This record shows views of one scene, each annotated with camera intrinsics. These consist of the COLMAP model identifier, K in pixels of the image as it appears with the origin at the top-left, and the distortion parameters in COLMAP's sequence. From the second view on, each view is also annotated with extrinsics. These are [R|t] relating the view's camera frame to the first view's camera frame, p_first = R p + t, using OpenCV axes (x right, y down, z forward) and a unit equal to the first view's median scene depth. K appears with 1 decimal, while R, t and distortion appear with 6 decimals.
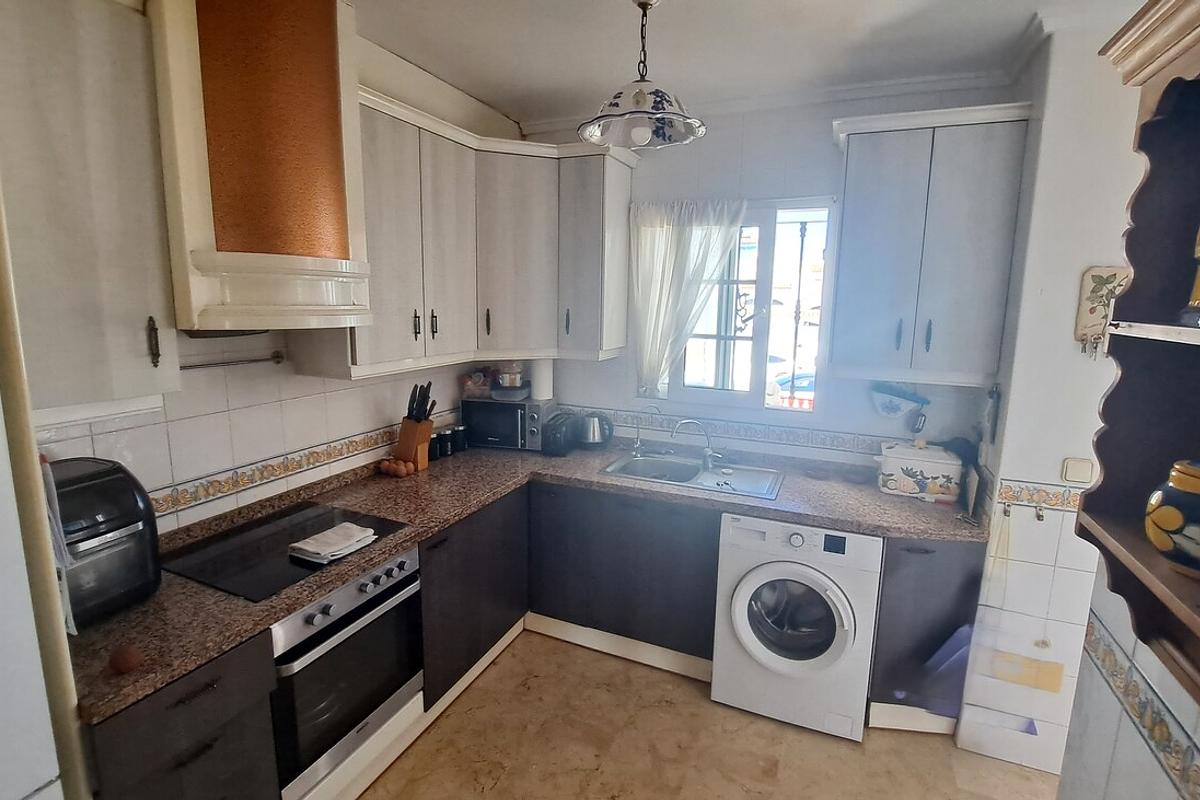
lens RADIAL K [[571.2, 0, 595.8], [0, 571.2, 387.8], [0, 0, 1]] dist [-0.004281, -0.014532]
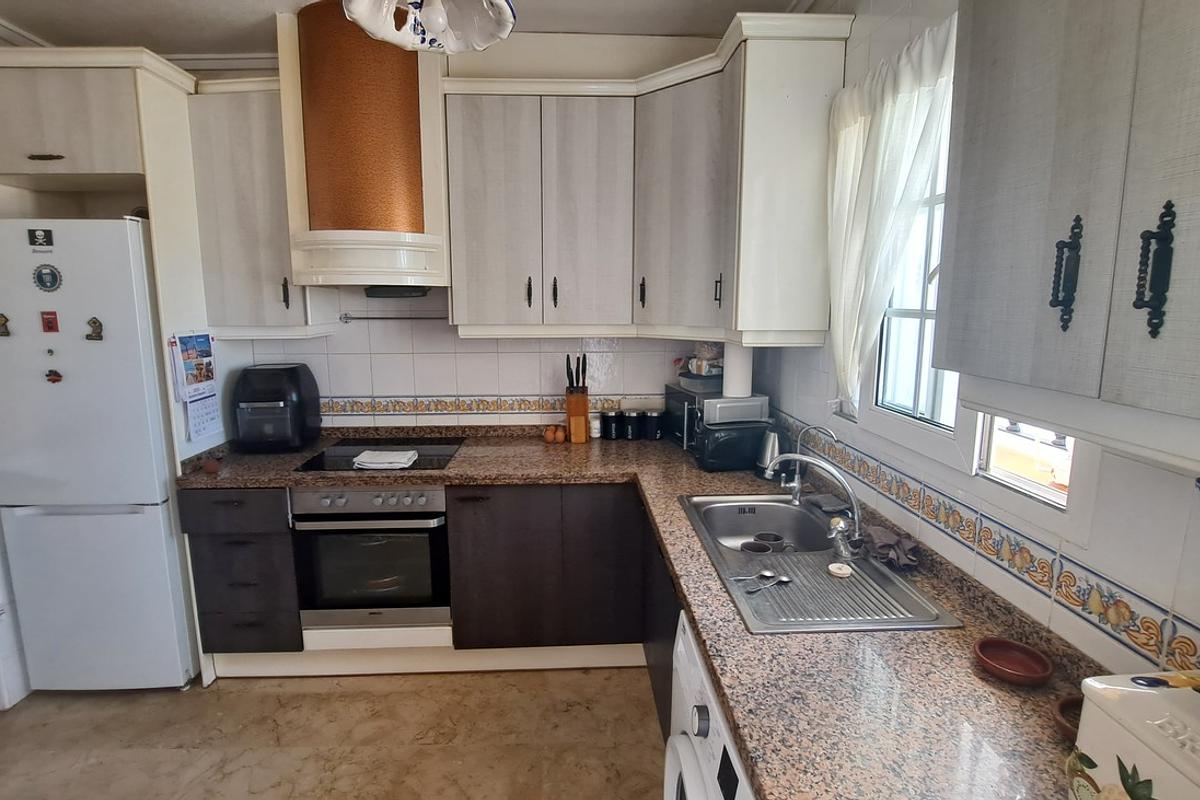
lens RADIAL K [[571.2, 0, 595.8], [0, 571.2, 387.8], [0, 0, 1]] dist [-0.004281, -0.014532]
pose [[0.440219, 0.118692, -0.890011, 0.680085], [-0.133447, 0.988865, 0.065870, -0.024268], [0.887918, 0.089772, 0.451157, 0.666500]]
